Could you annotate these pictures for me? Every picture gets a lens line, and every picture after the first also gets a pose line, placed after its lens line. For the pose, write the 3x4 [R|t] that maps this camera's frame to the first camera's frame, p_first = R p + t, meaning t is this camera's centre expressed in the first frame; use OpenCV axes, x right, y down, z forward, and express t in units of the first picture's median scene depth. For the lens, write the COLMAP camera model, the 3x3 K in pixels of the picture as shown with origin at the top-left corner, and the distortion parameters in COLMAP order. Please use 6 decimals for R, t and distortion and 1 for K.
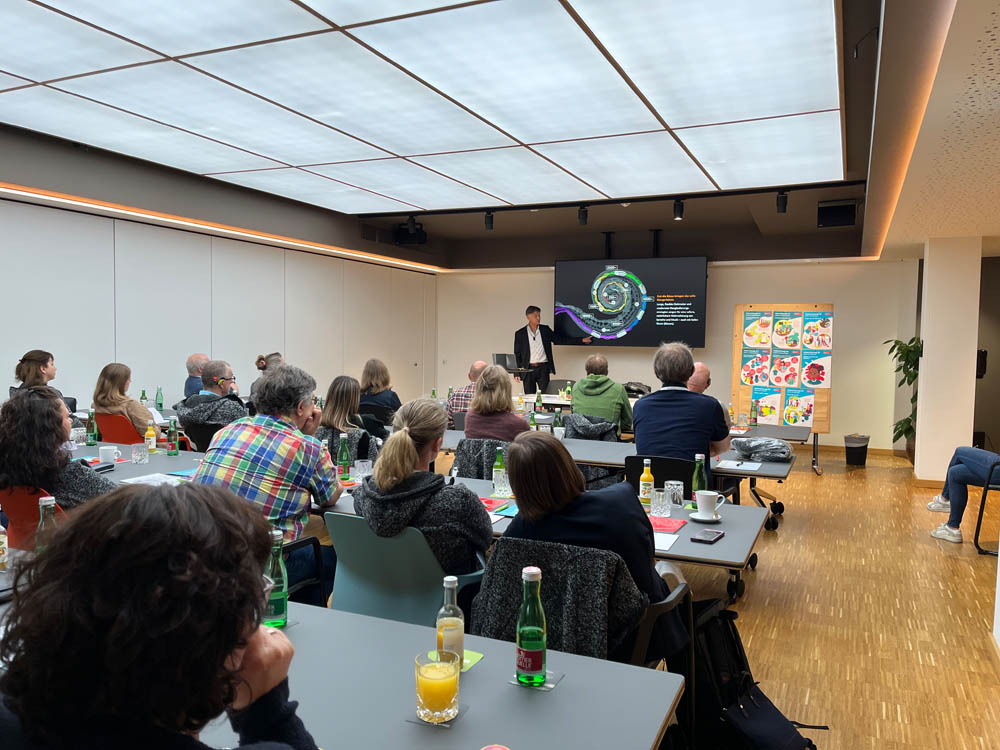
lens RADIAL K [[760.7, 0, 501.8], [0, 760.7, 386.6], [0, 0, 1]] dist [0.098146, -0.118573]
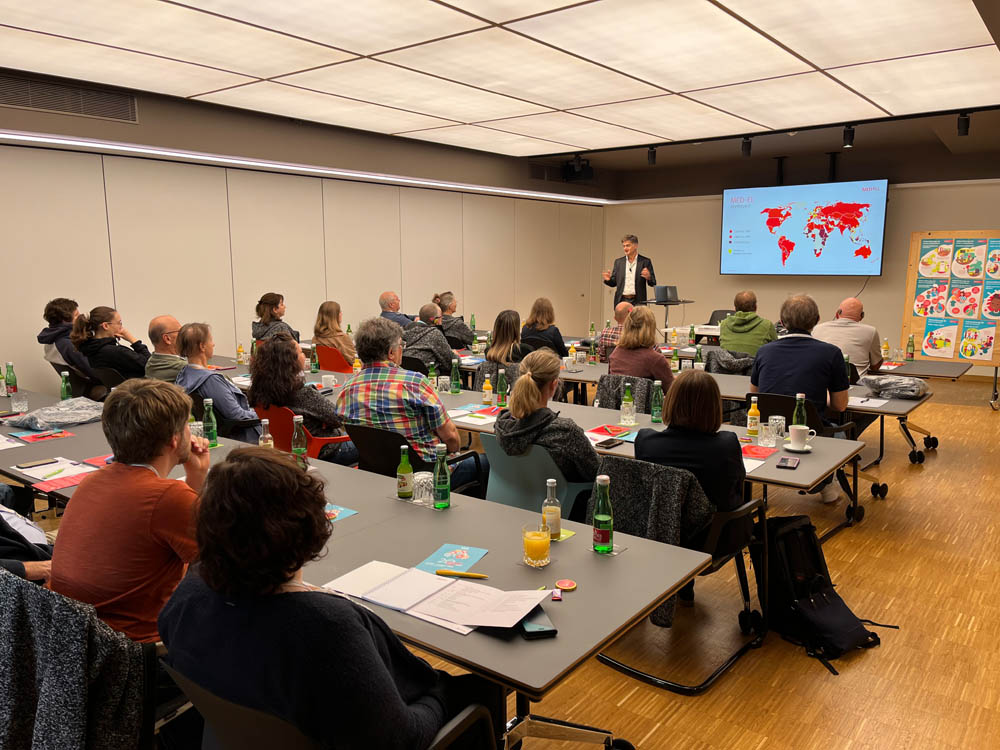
lens RADIAL K [[760.7, 0, 501.8], [0, 760.7, 386.6], [0, 0, 1]] dist [0.098146, -0.118573]
pose [[0.973002, 0.021030, -0.229836, 0.056334], [0.002535, 0.994806, 0.101756, -0.026362], [0.230782, -0.099591, 0.967895, -0.140318]]
